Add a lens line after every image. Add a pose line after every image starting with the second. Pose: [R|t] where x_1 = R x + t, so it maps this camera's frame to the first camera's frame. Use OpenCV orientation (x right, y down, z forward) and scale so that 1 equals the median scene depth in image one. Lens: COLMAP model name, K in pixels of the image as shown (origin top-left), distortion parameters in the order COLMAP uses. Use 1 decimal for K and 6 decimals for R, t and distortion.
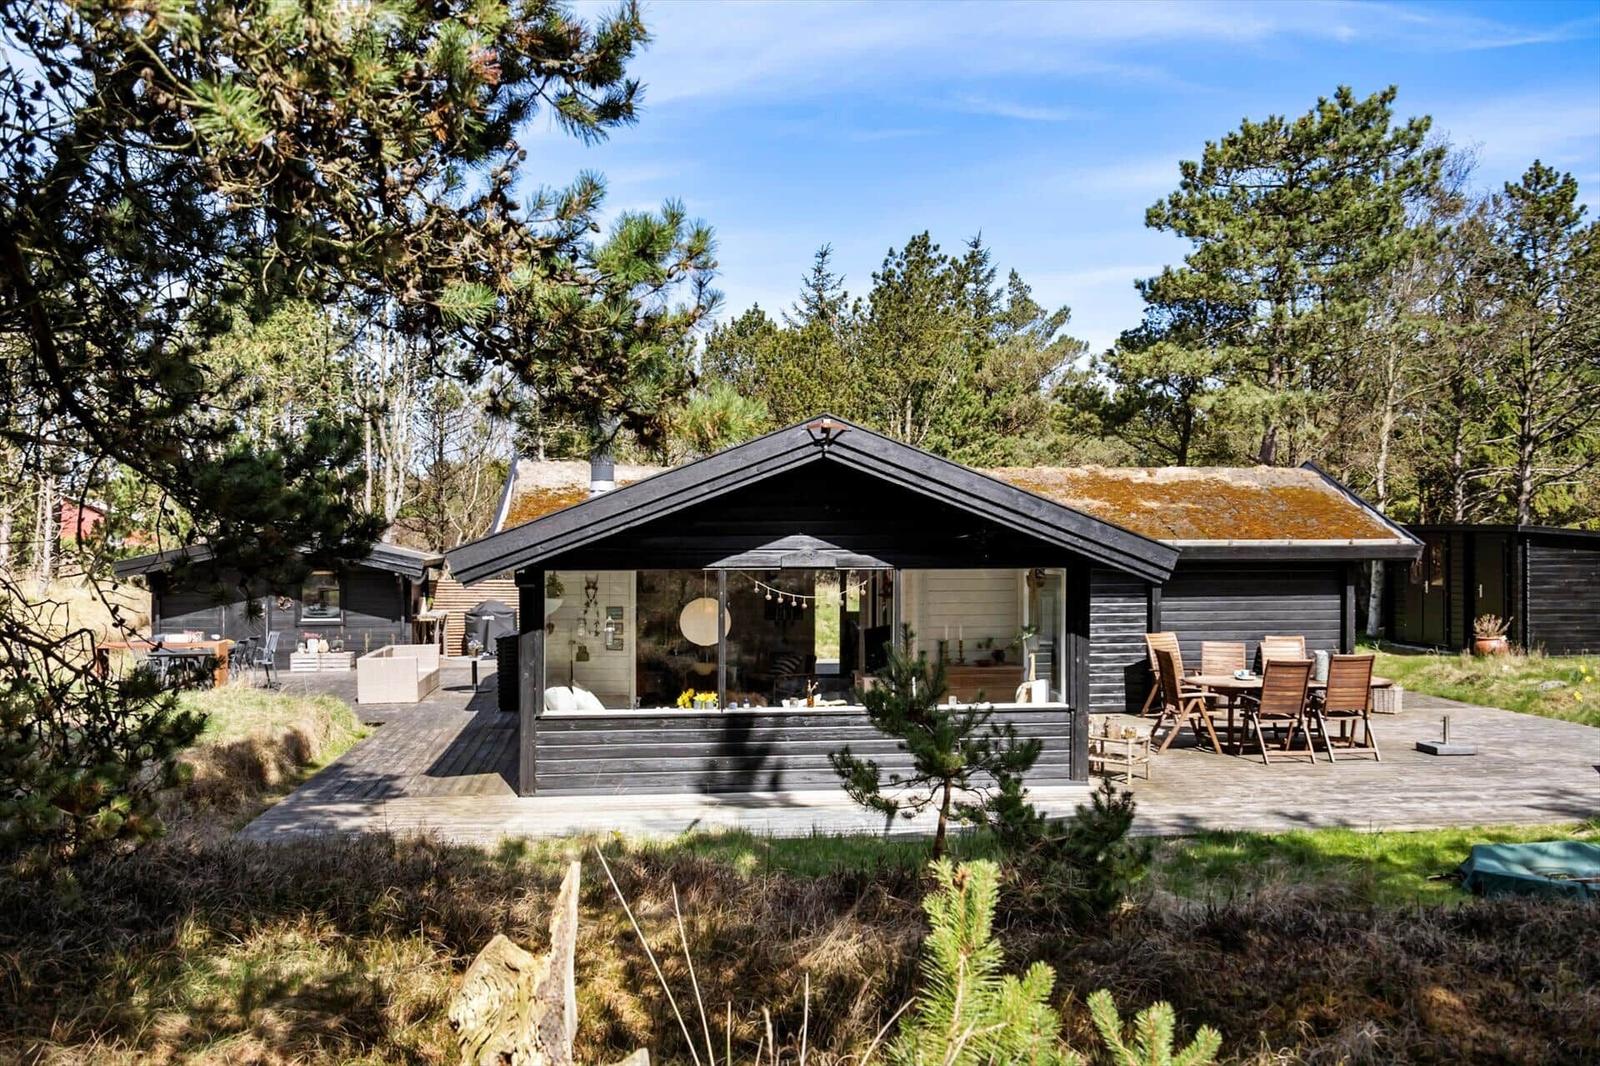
lens RADIAL K [[999.4, 0, 800.0], [0, 999.4, 533.0], [0, 0, 1]] dist [-0.020404, 0.000442]
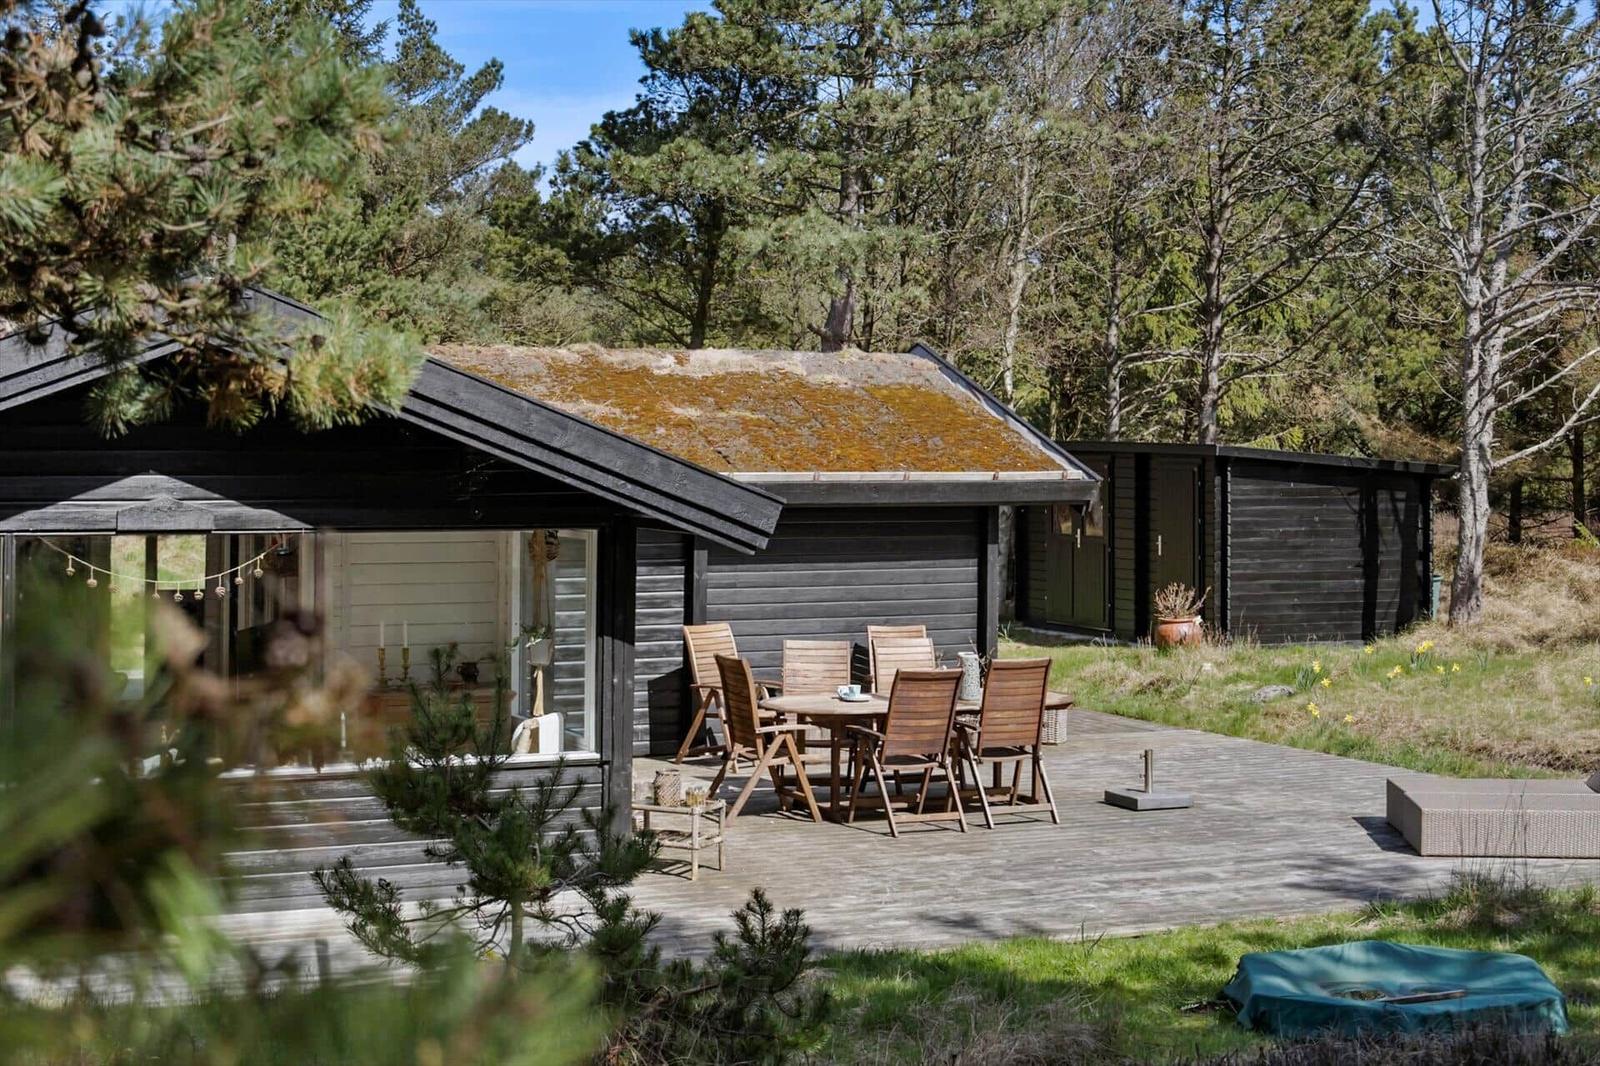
lens RADIAL K [[1589.9, 0, 800.0], [0, 1589.9, 533.0], [0, 0, 1]] dist [-0.014003, -0.013783]
pose [[0.973894, 0.002084, 0.226992, 0.209222], [-0.001441, 0.999994, -0.002996, 0.050433], [-0.226997, 0.002590, 0.973892, 0.040214]]
